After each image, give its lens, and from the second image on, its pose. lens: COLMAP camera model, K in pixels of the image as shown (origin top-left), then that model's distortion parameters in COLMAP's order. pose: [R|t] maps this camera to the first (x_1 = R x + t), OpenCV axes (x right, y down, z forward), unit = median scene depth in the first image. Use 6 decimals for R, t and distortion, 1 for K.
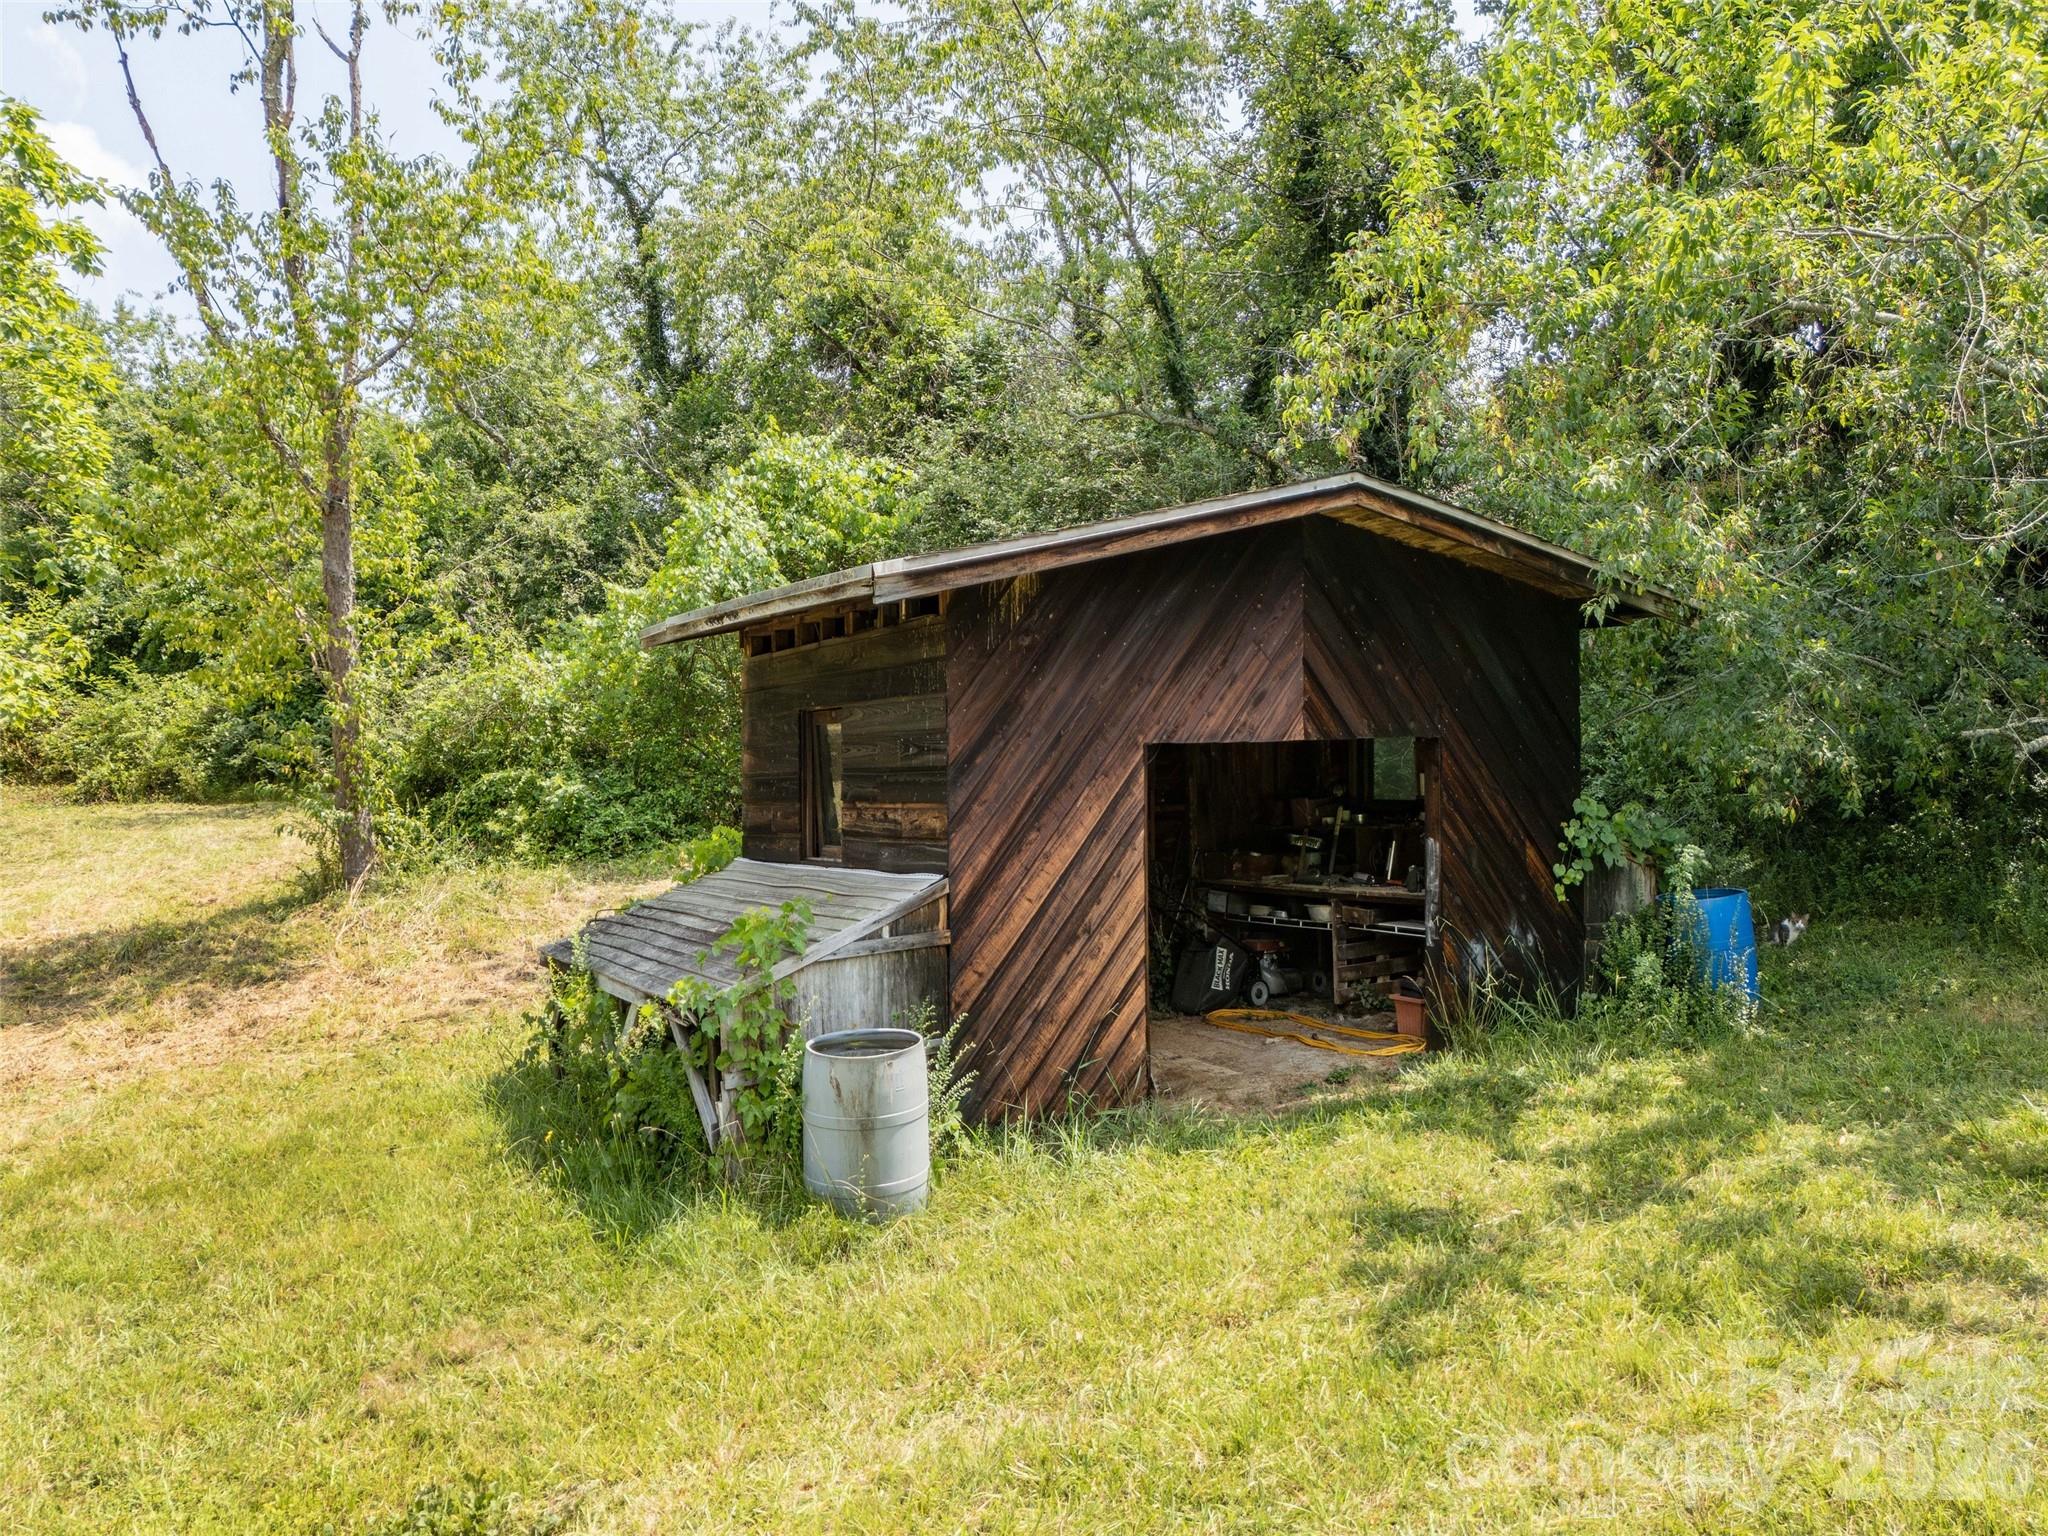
lens RADIAL K [[1564.2, 0, 1024.0], [0, 1564.2, 768.0], [0, 0, 1]] dist [0.210440, -0.002283]
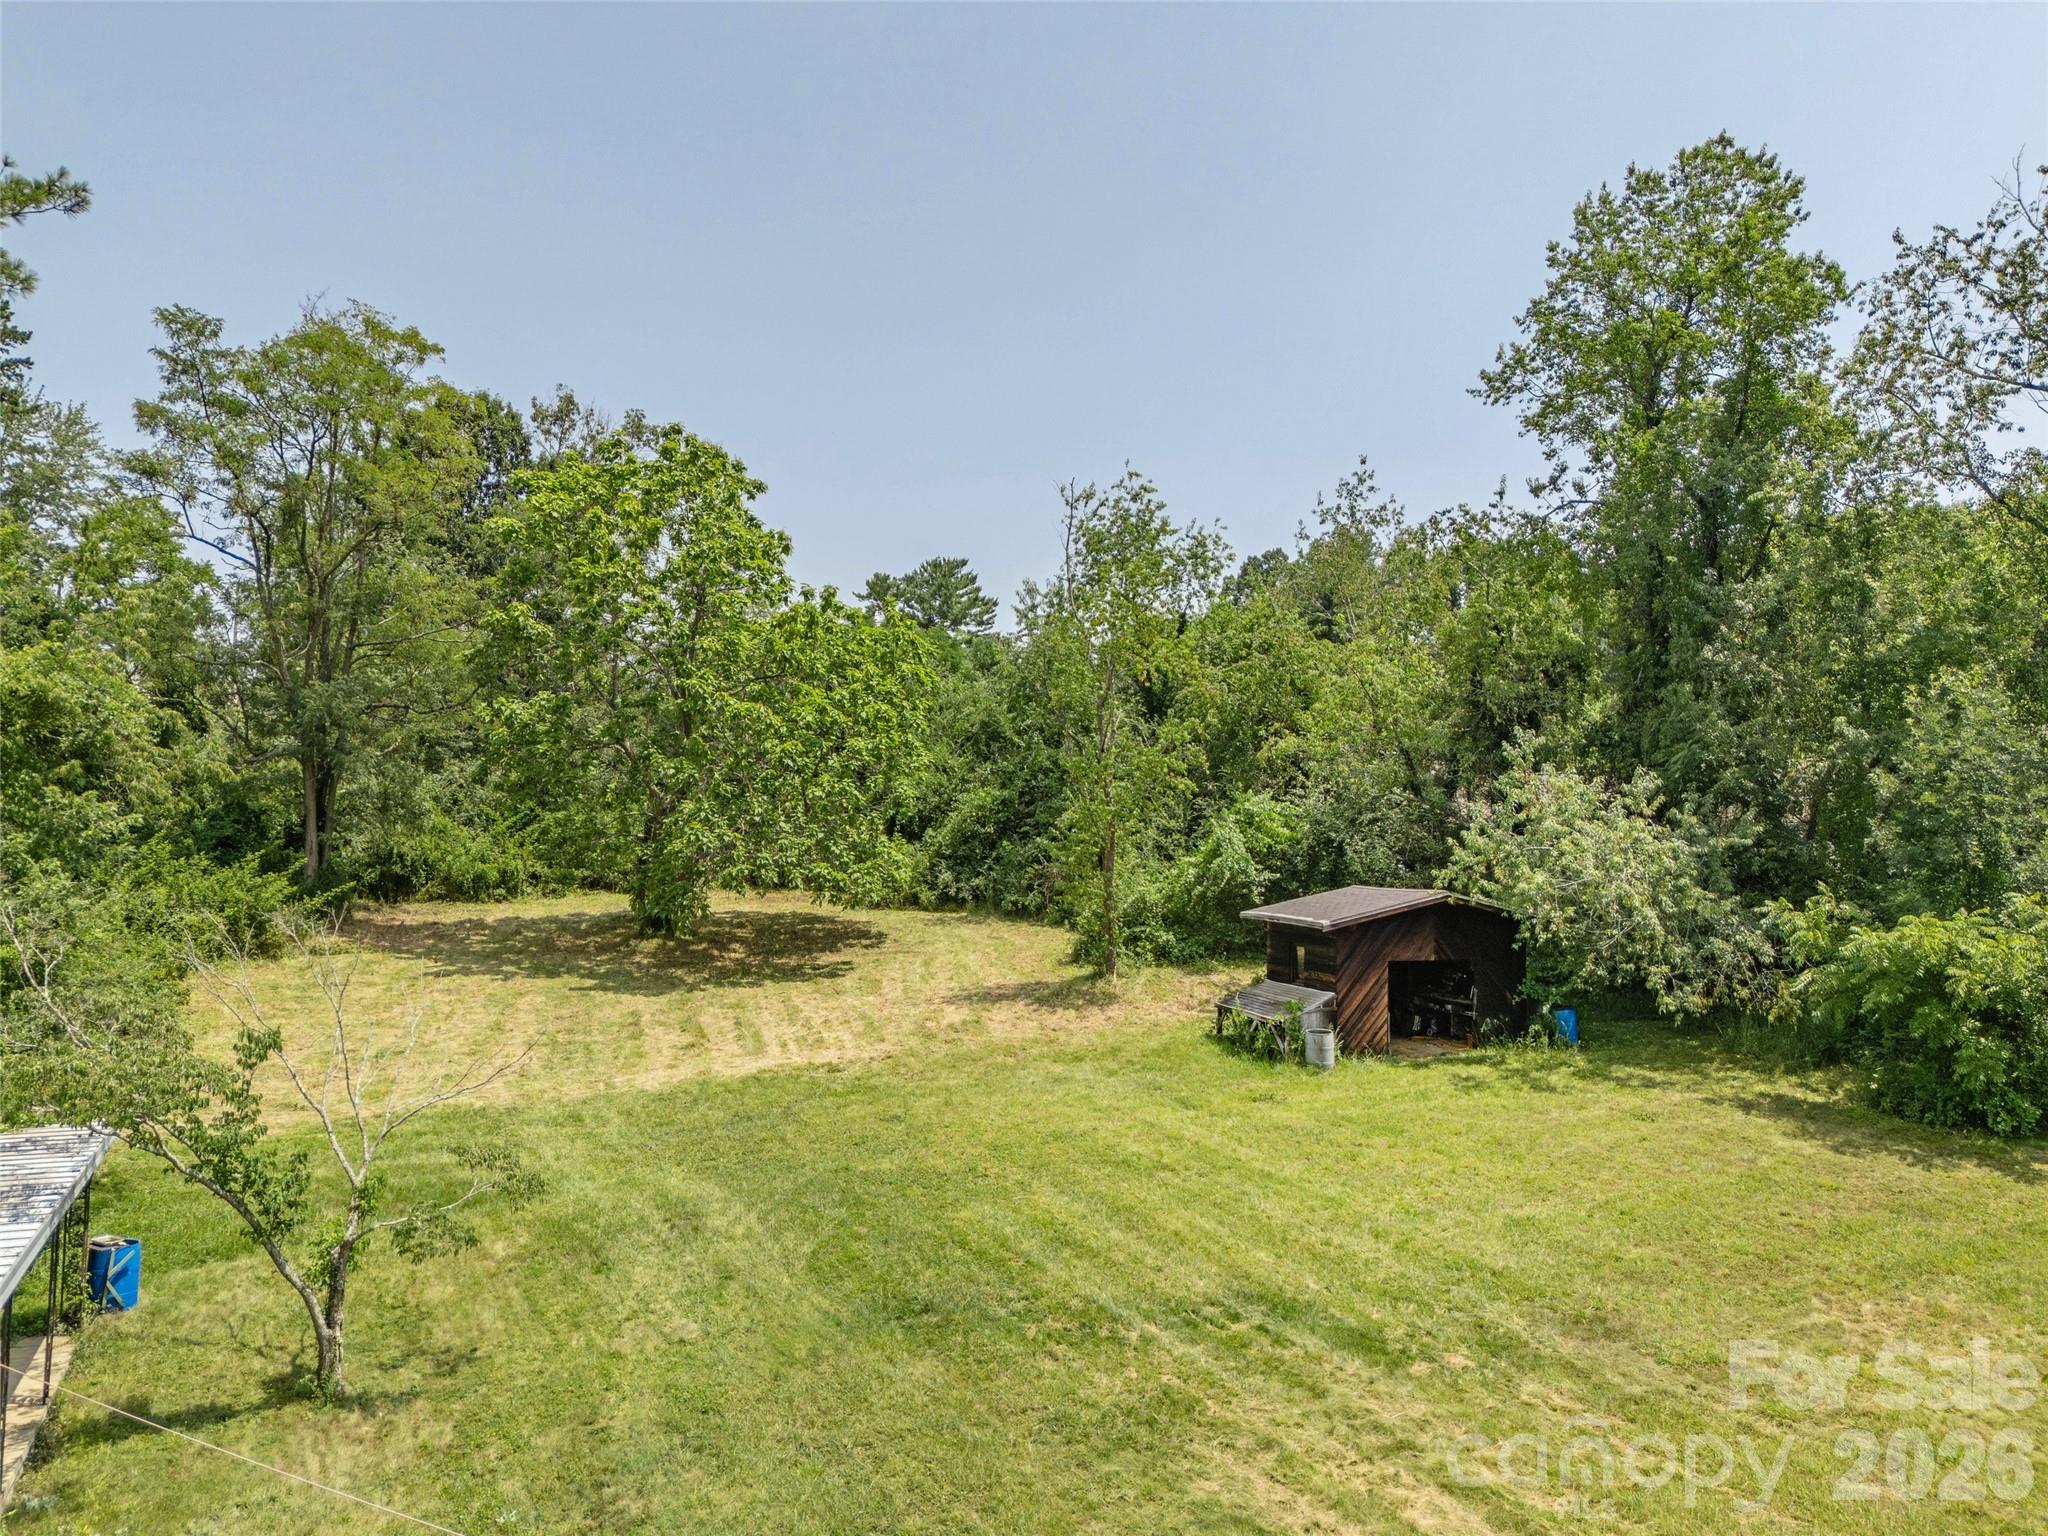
lens RADIAL K [[1564.2, 0, 1024.0], [0, 1564.2, 768.0], [0, 0, 1]] dist [0.210440, -0.002283]
pose [[0.983991, 0.028820, -0.175875, -0.131155], [-0.034132, 0.999046, -0.027251, -0.349848], [0.174922, 0.032818, 0.984035, -2.987102]]
